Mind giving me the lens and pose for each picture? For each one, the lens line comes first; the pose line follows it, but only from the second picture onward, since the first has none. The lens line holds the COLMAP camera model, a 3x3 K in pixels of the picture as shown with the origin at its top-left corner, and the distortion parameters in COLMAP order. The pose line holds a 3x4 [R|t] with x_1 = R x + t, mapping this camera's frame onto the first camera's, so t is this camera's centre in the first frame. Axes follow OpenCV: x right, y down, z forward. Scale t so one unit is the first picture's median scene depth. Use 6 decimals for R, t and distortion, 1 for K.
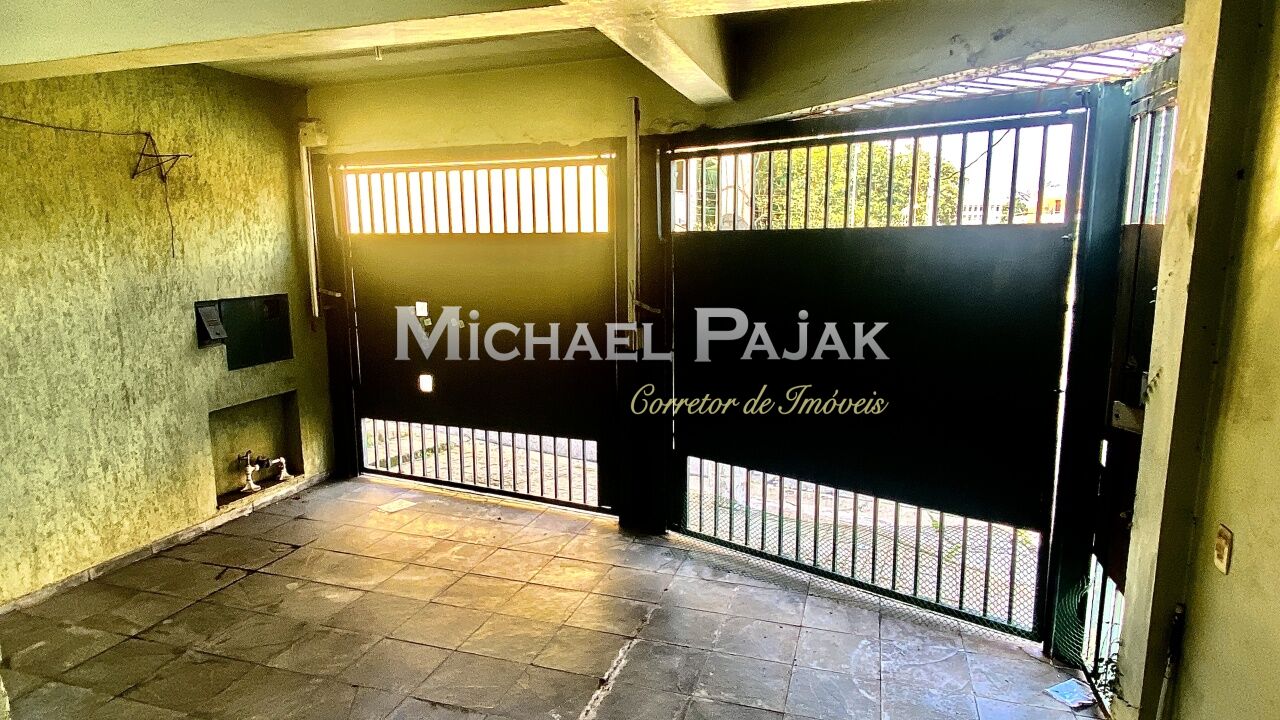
lens RADIAL K [[726.7, 0, 640.0], [0, 726.7, 360.0], [0, 0, 1]] dist [0.000211, 0.000013]
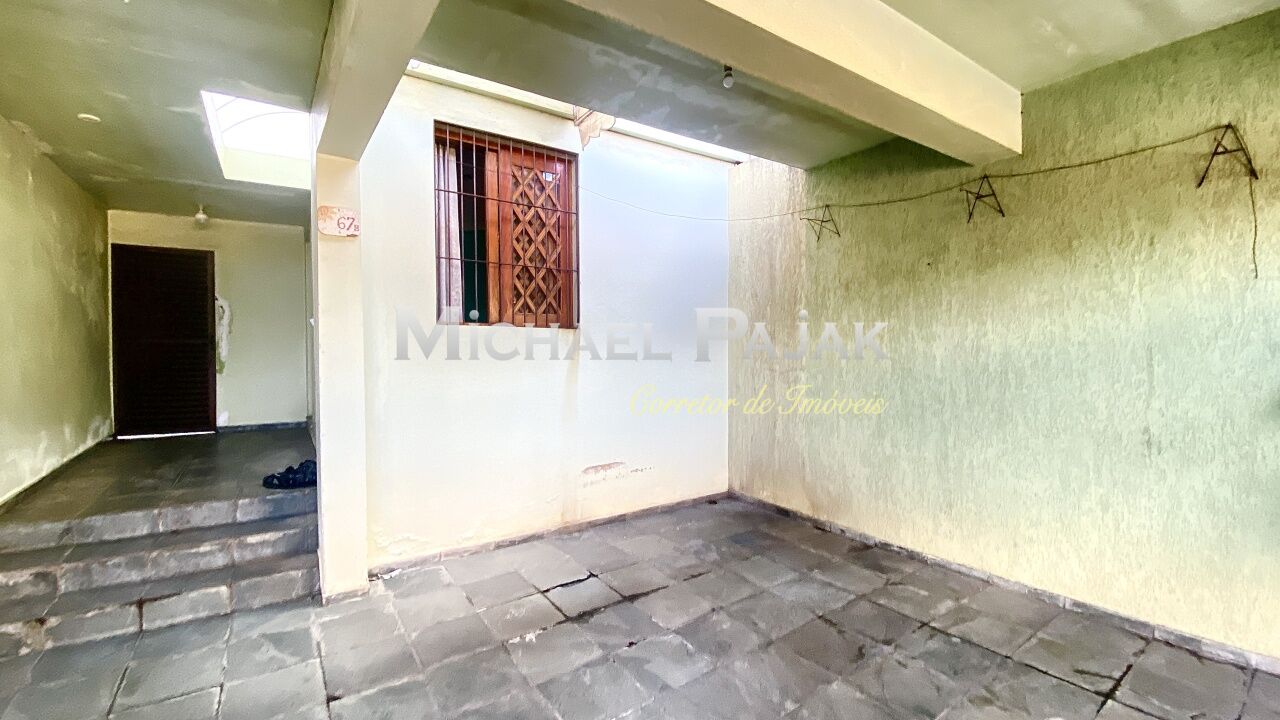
lens RADIAL K [[522.7, 0, 639.6], [0, 522.7, 354.7], [0, 0, 1]] dist [0.073287, -0.040184]
pose [[-0.589599, 0.021410, -0.807412, 0.186390], [-0.117211, 0.986799, 0.111758, -0.058022], [0.799146, 0.160530, -0.579306, 0.921159]]
